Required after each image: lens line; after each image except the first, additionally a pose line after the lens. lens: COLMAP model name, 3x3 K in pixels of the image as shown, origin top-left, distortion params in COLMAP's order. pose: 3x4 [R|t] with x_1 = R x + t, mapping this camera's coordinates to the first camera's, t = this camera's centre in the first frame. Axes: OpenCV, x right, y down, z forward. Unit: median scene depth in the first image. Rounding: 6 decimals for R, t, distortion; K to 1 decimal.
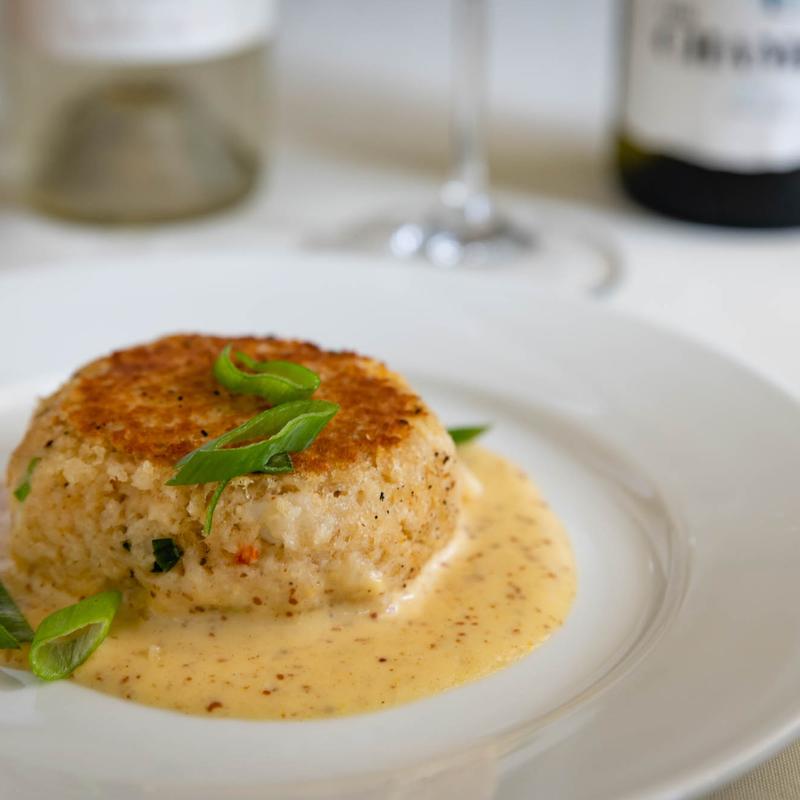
lens RADIAL K [[1922.2, 0, 397.1], [0, 1922.2, 400.4], [0, 0, 1]] dist [-0.113692, 0.000000]
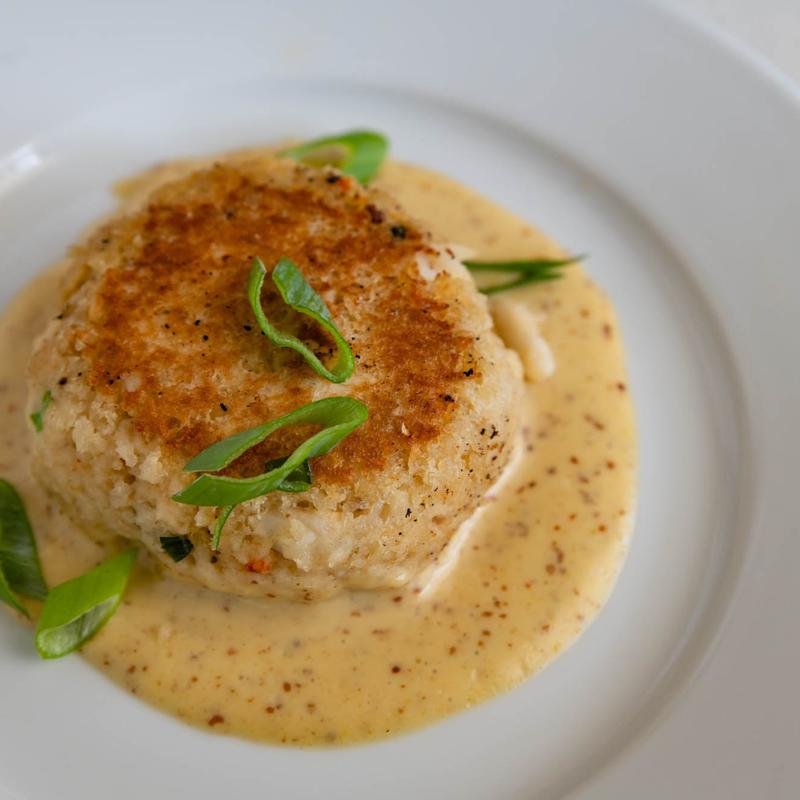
lens RADIAL K [[1748.8, 0, 402.1], [0, 1748.8, 400.2], [0, 0, 1]] dist [-0.087000, 0.000000]
pose [[0.988030, 0.117865, -0.099520, 0.065617], [-0.045166, 0.837902, 0.543948, -0.447242], [0.147500, -0.532942, 0.833196, 0.336510]]
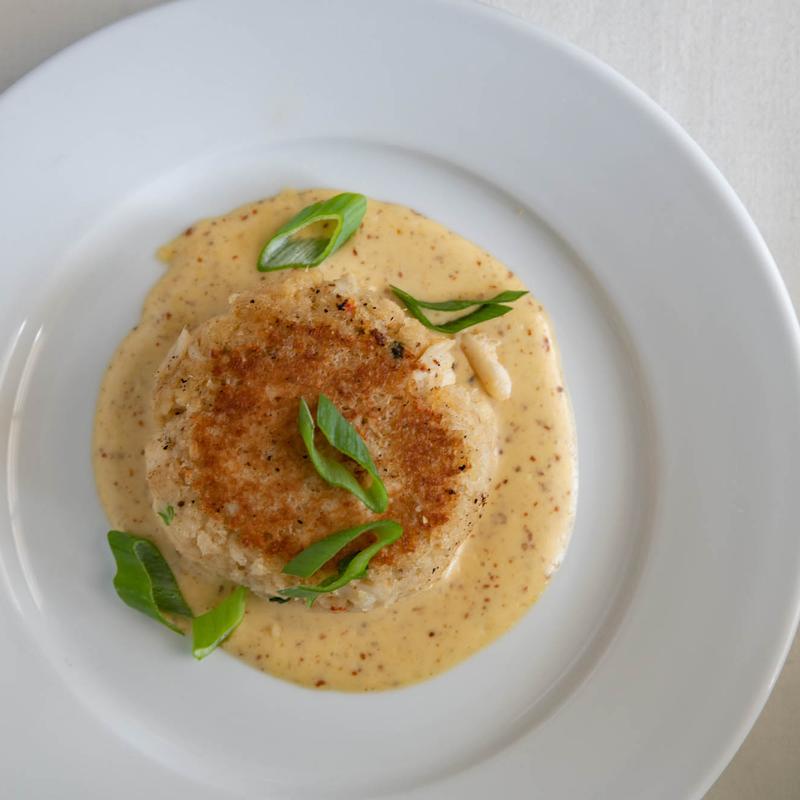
lens RADIAL K [[1583.4, 0, 401.4], [0, 1583.4, 398.5], [0, 0, 1]] dist [0.069346, 0.000000]
pose [[0.999853, 0.016797, -0.003507, -0.029030], [-0.004794, 0.469693, 0.882817, -1.005911], [0.016476, -0.882670, 0.469704, 0.578158]]
